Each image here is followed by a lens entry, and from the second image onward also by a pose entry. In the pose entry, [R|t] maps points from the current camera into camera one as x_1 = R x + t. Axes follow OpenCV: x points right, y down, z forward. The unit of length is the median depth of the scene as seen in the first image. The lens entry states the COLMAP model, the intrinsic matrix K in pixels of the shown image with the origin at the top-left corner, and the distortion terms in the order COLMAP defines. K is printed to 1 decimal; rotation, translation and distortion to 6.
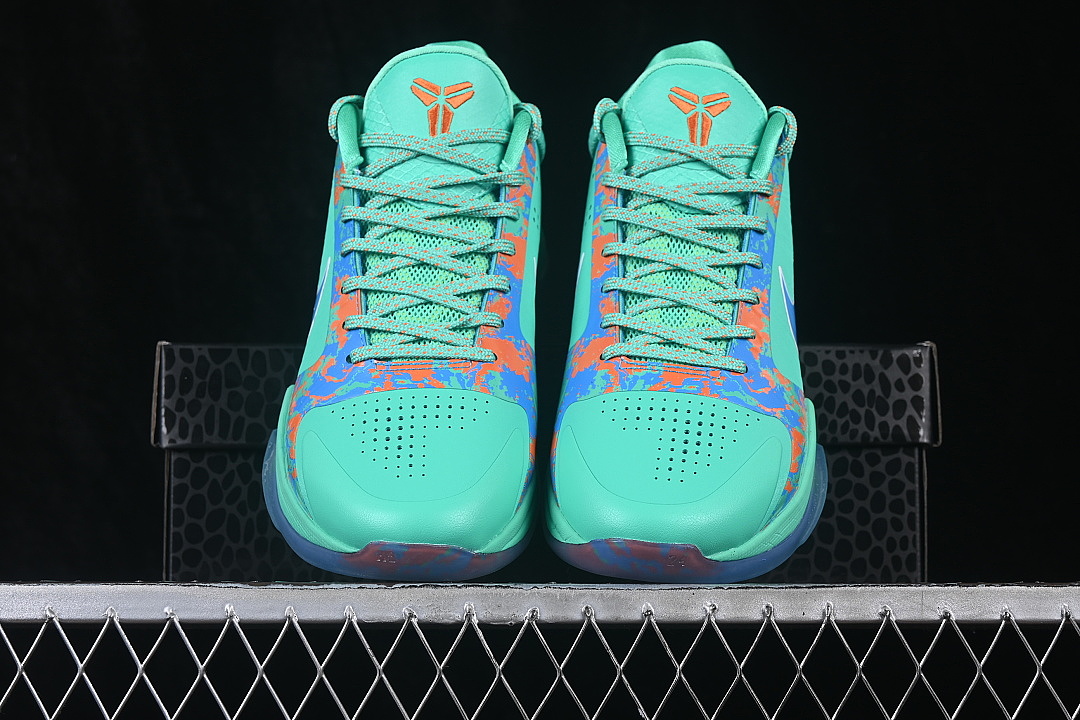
lens RADIAL K [[2462.8, 0, 540.0], [0, 2462.8, 360.0], [0, 0, 1]] dist [0.049974, -0.049800]
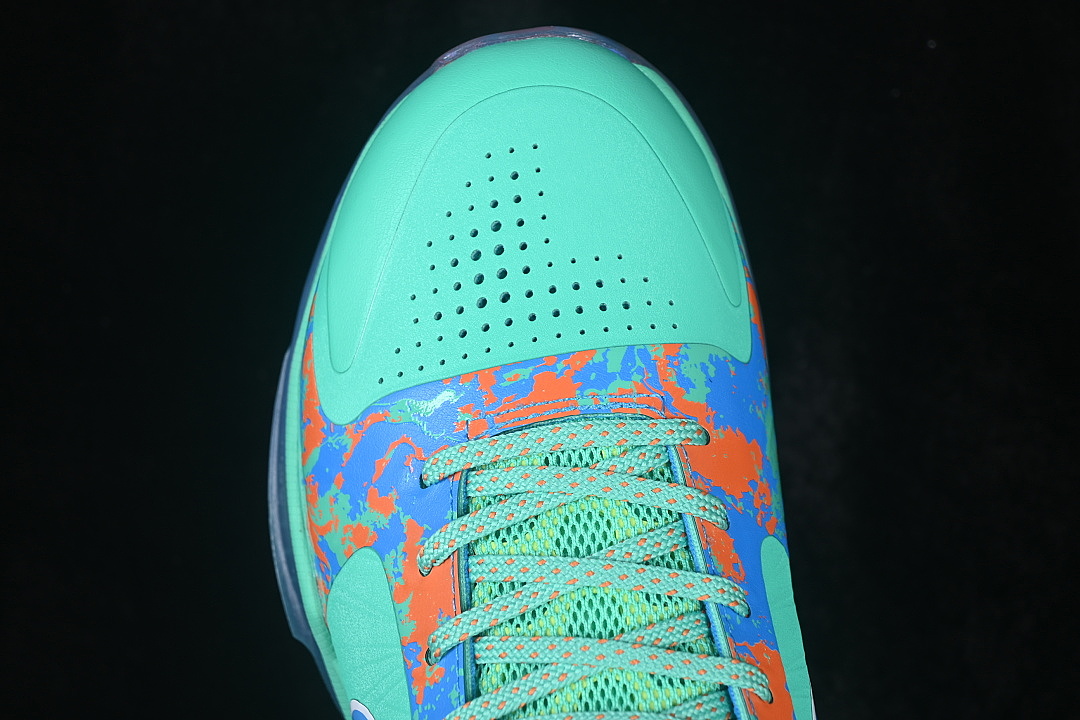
lens RADIAL K [[2462.8, 0, 540.0], [0, 2462.8, 360.0], [0, 0, 1]] dist [0.049974, -0.049800]
pose [[-0.972540, 0.228401, -0.044706, 0.078307], [-0.169048, -0.561225, 0.810216, -0.402218], [0.159964, 0.795525, 0.584424, 0.697475]]
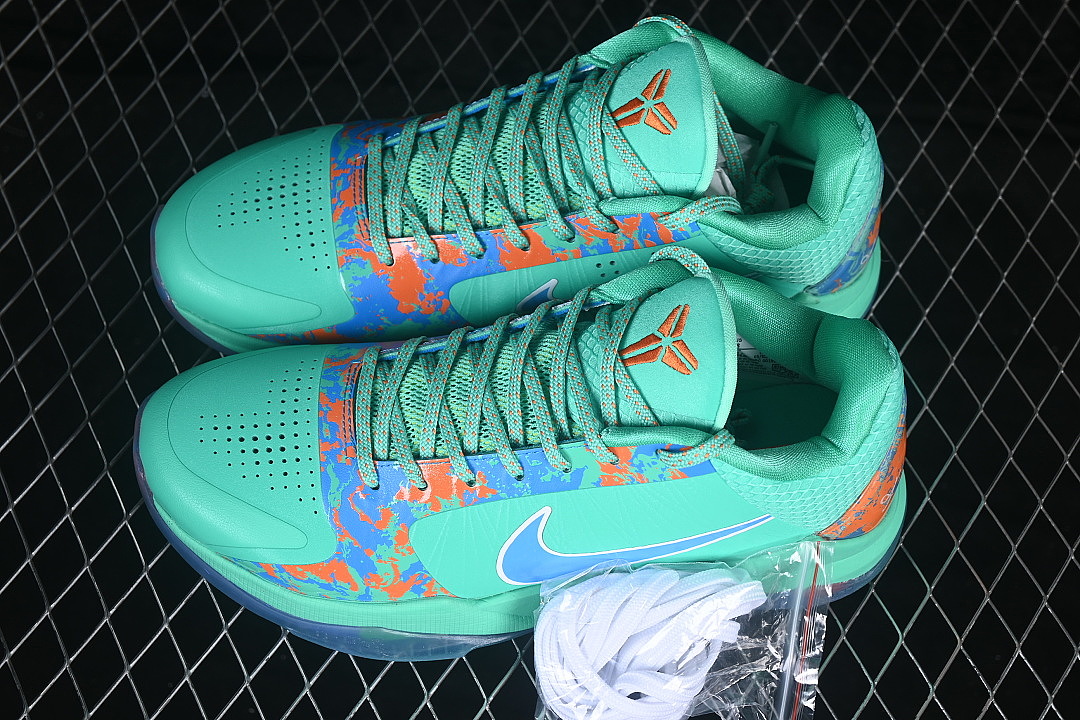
lens RADIAL K [[2462.8, 0, 540.0], [0, 2462.8, 360.0], [0, 0, 1]] dist [0.049974, -0.049800]
pose [[0.092926, 0.830456, -0.549279, 0.550703], [-0.611809, 0.482858, 0.626528, -0.625405], [0.785528, 0.277833, 0.552951, 0.546079]]
